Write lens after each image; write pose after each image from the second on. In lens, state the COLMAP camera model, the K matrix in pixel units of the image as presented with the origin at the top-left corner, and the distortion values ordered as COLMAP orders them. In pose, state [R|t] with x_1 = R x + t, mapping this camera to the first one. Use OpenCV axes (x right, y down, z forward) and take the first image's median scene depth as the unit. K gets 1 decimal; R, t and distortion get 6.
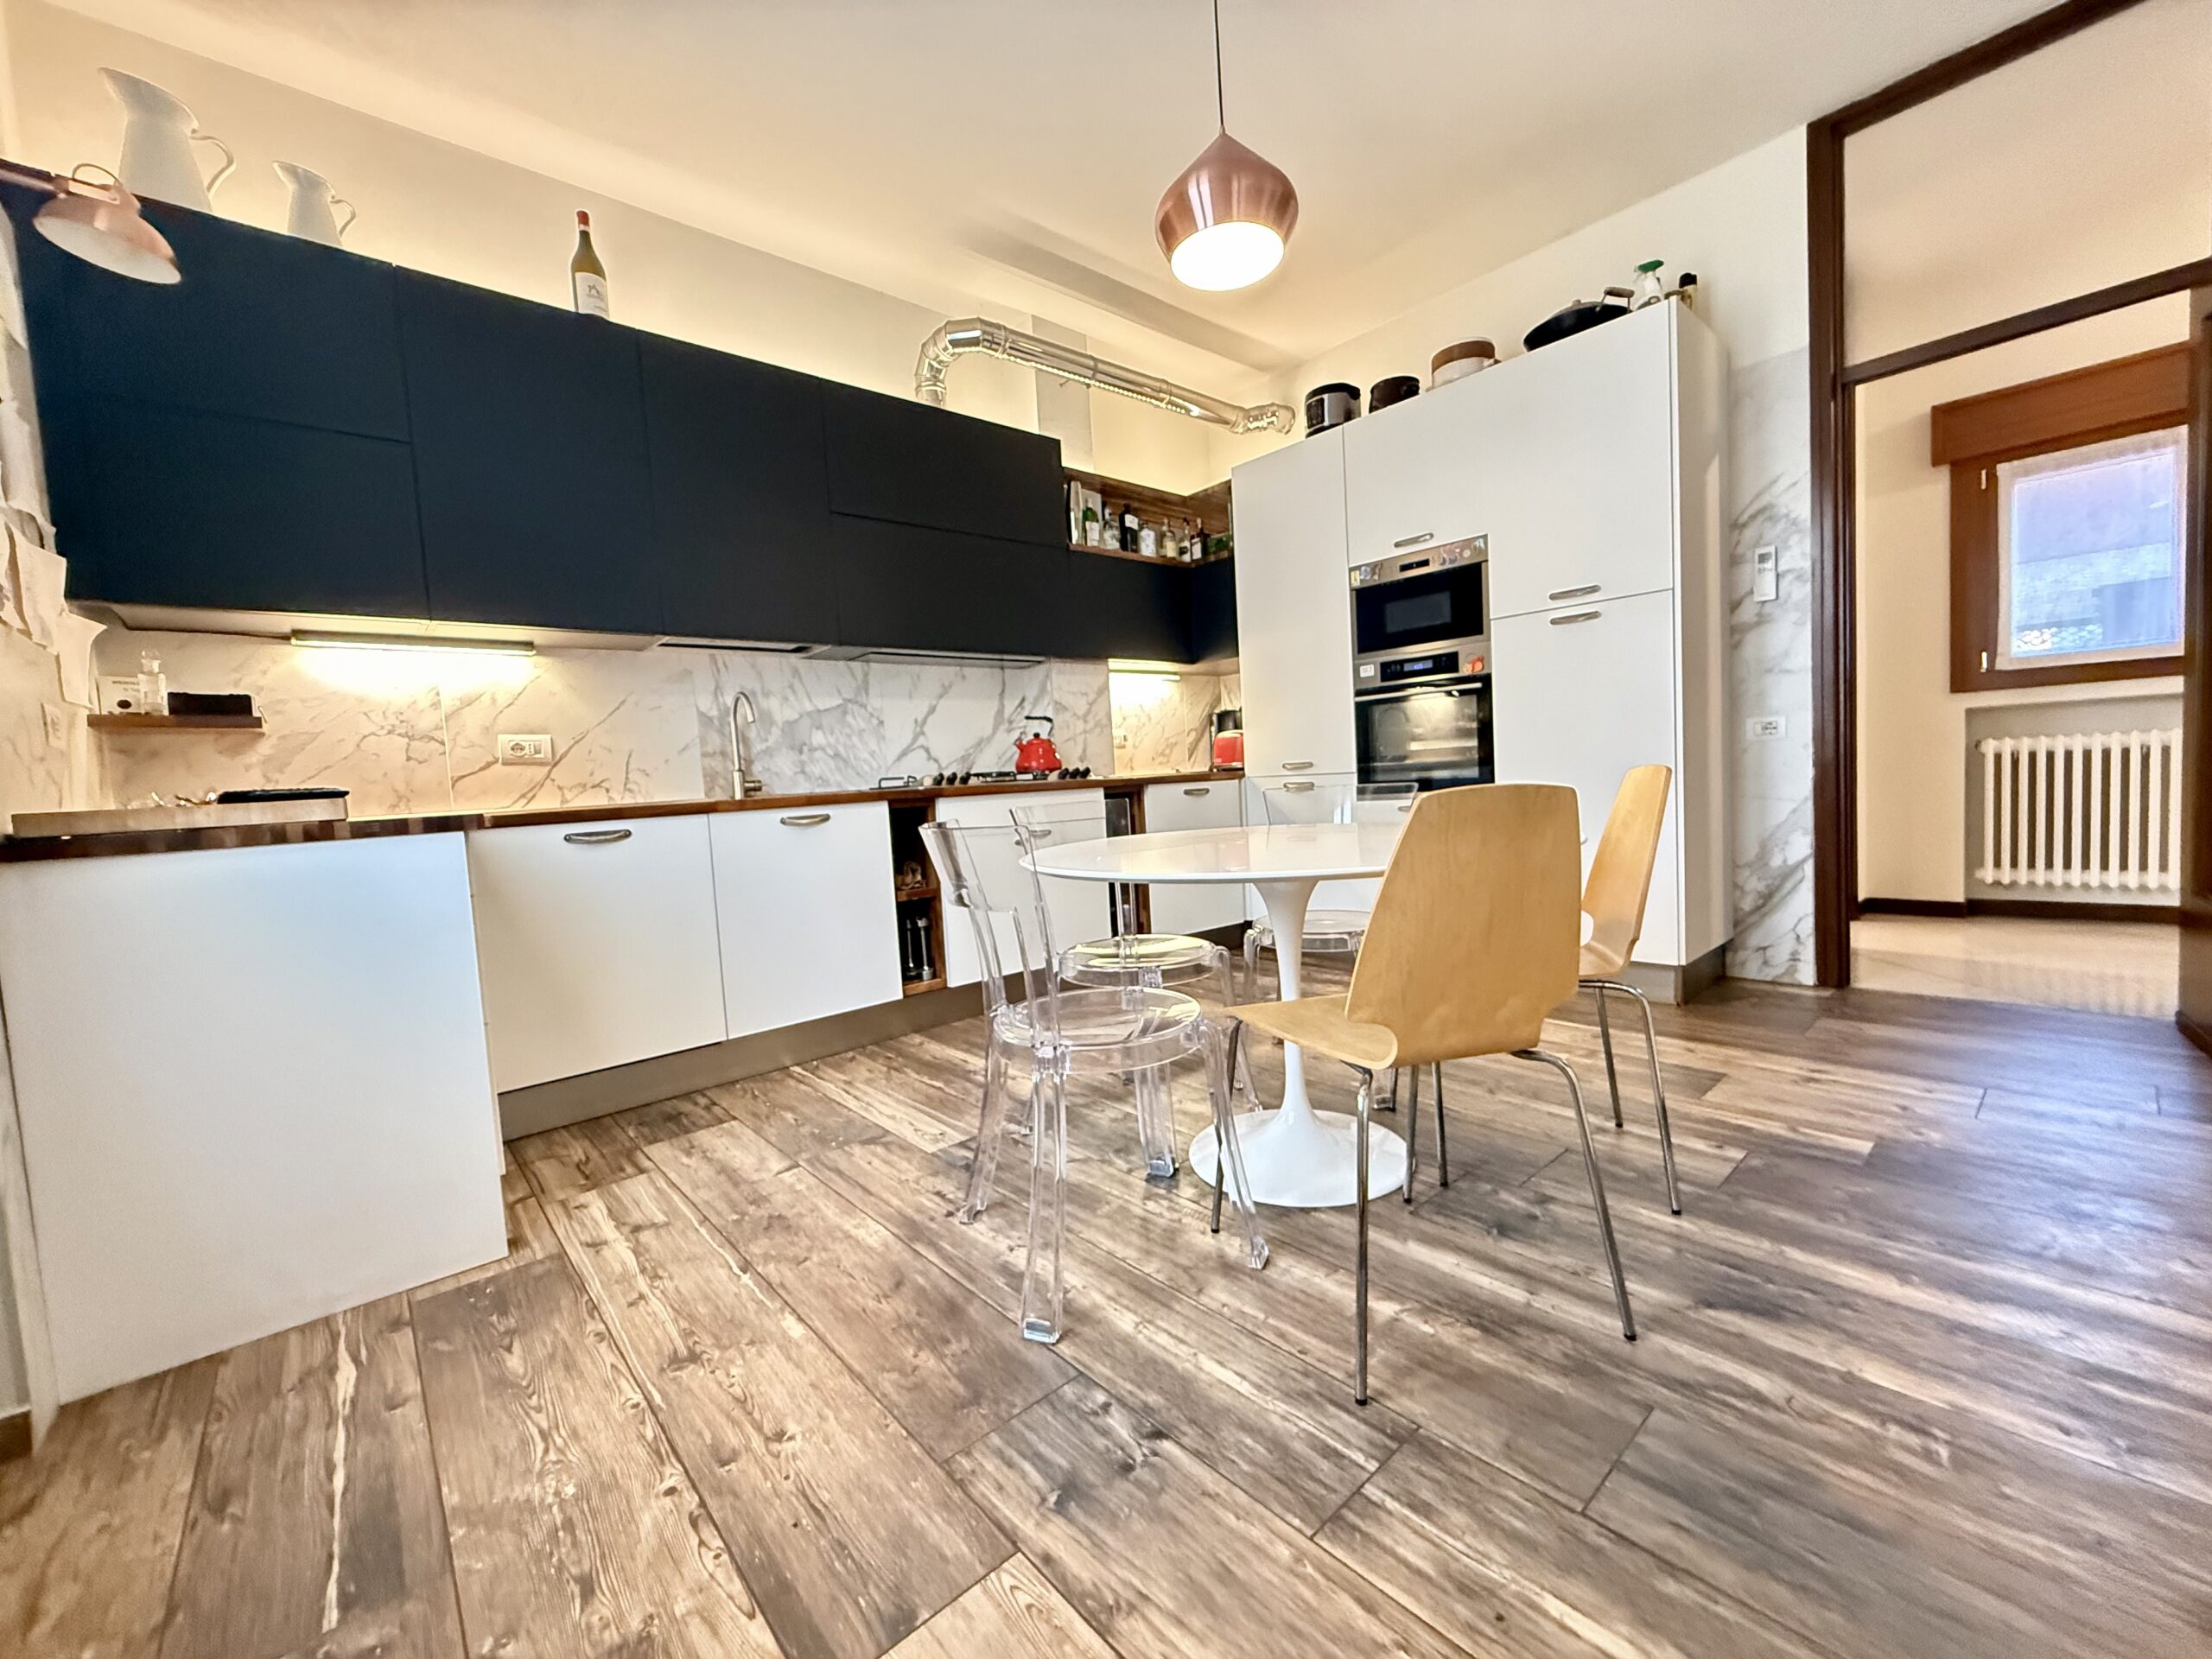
lens RADIAL K [[877.3, 0, 1104.9], [0, 877.3, 825.4], [0, 0, 1]] dist [0.000256, -0.000263]
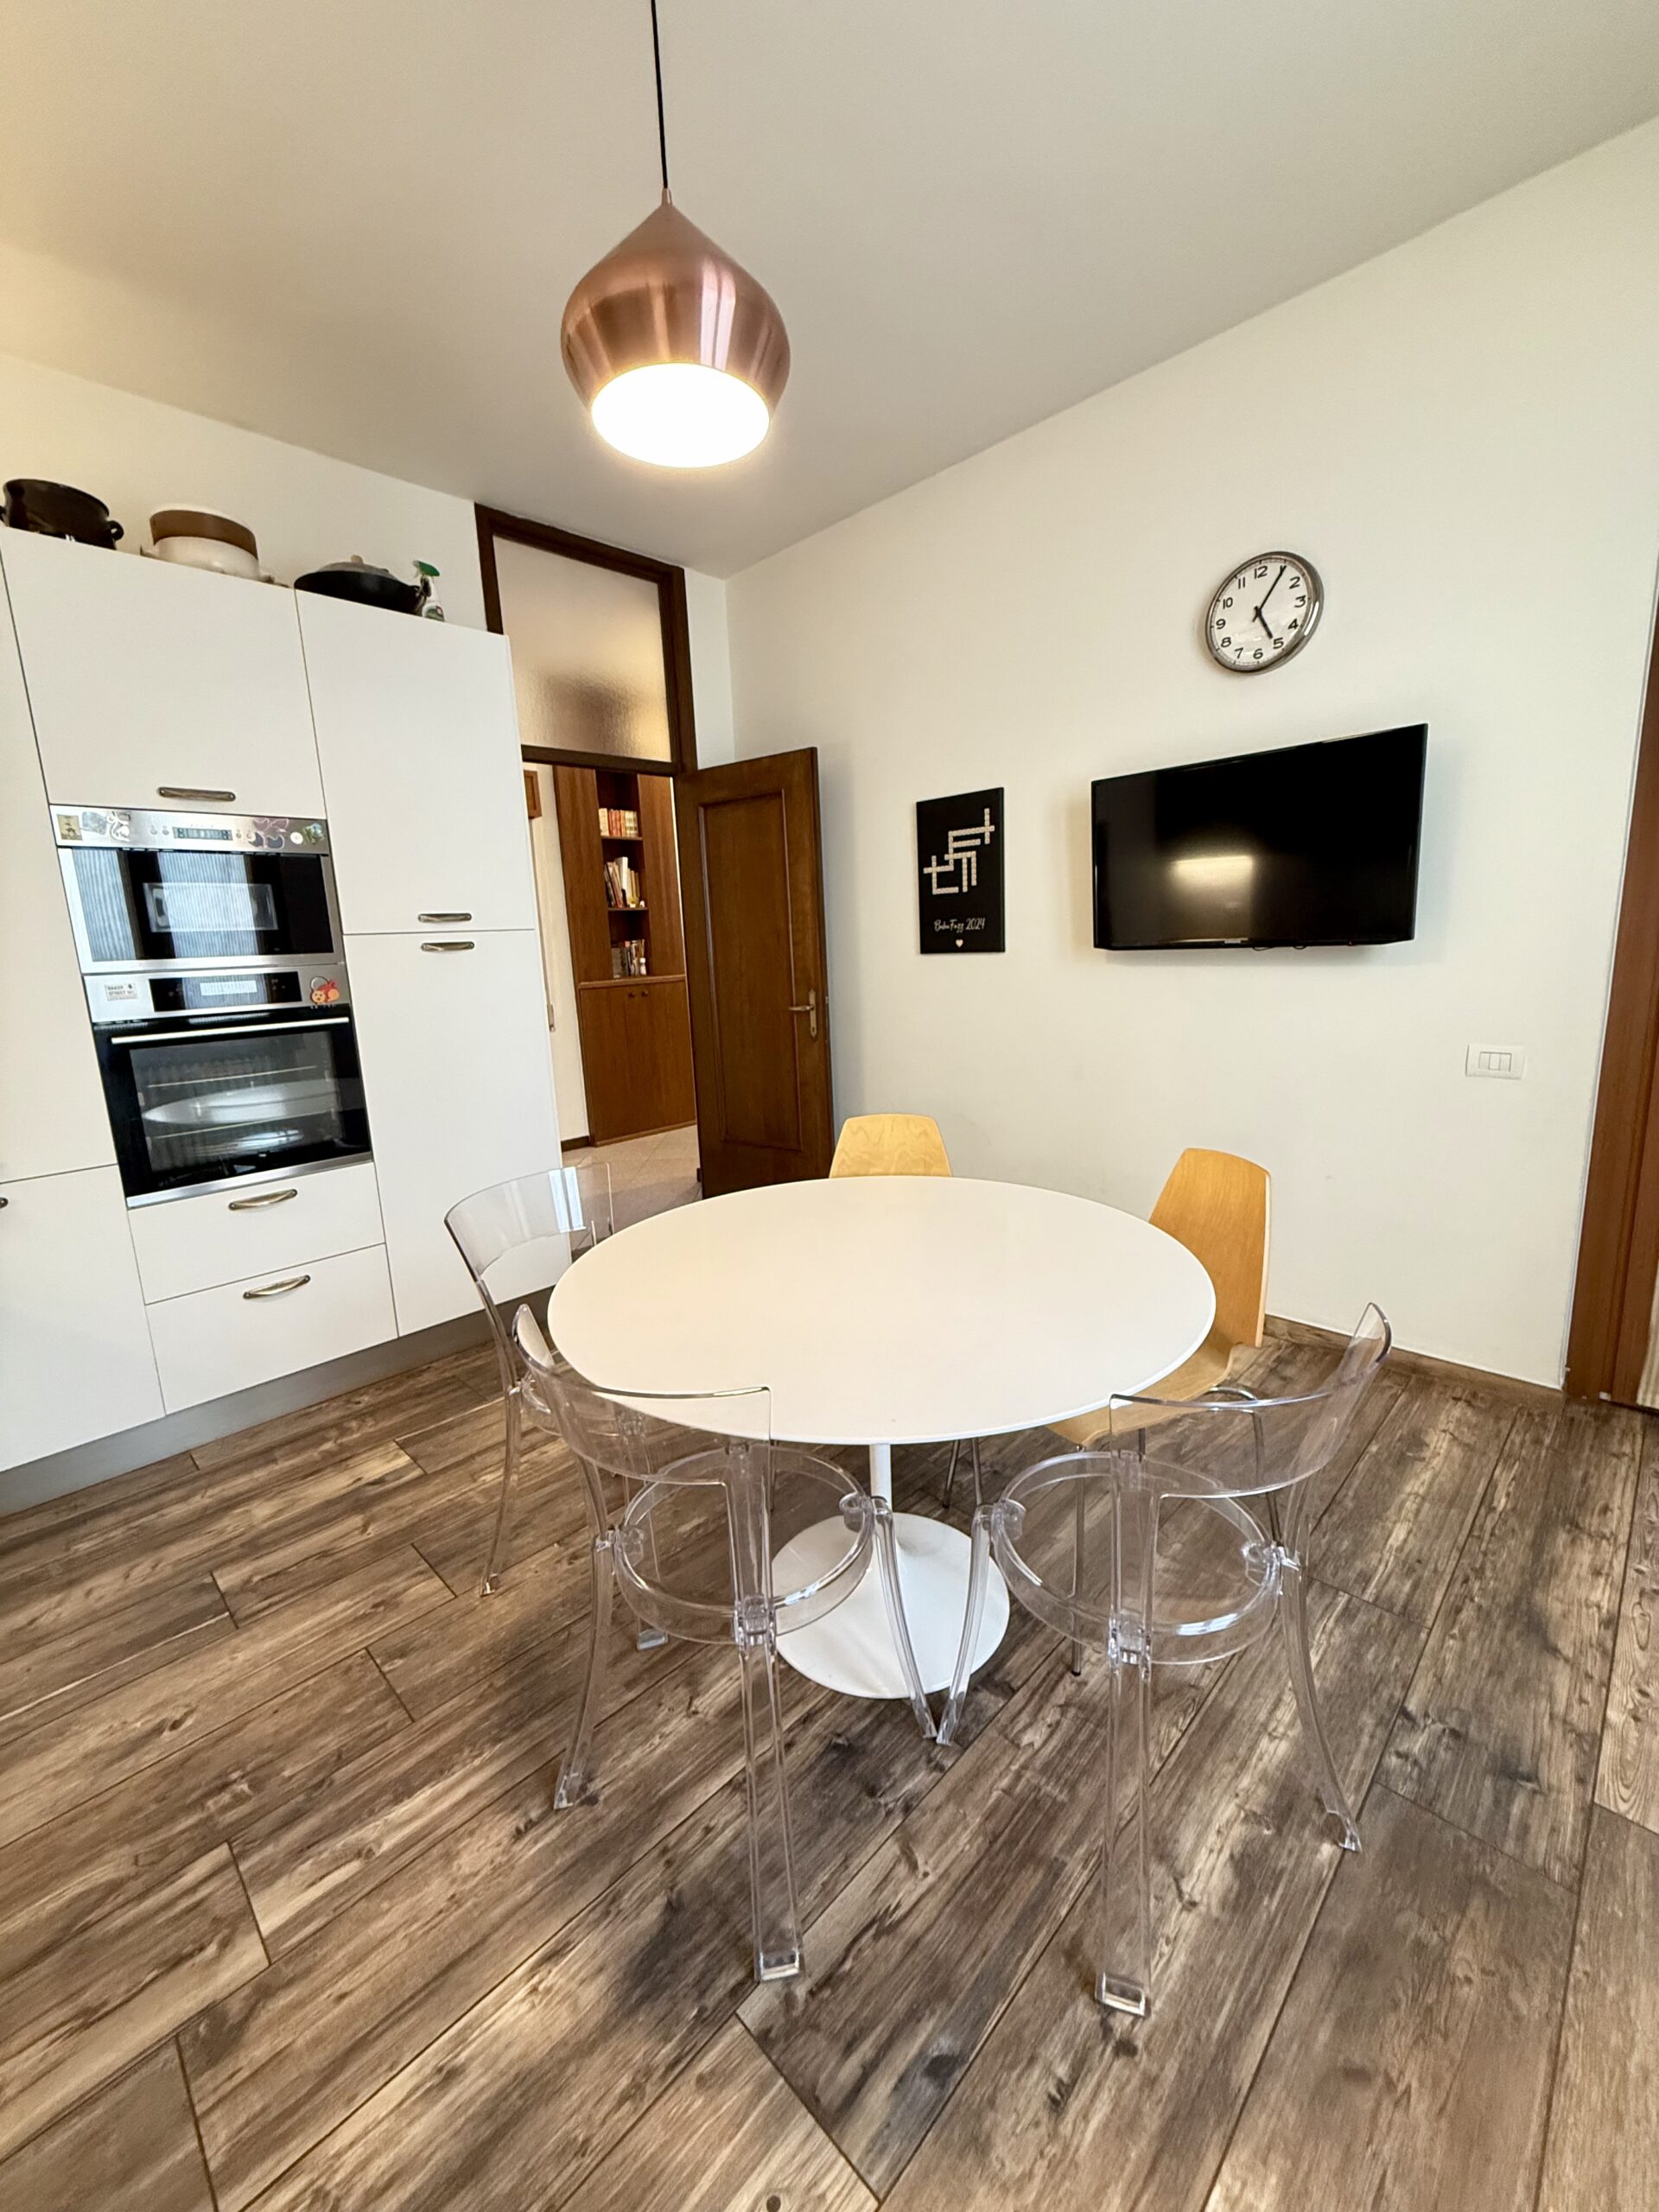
lens RADIAL K [[877.3, 0, 831.2], [0, 877.3, 1101.2], [0, 0, 1]] dist [0.000256, -0.000263]
pose [[-0.060237, -0.123213, 0.990550, -0.716966], [0.105524, 0.986006, 0.129065, -0.287933], [-0.992591, 0.112302, -0.046392, 1.249119]]
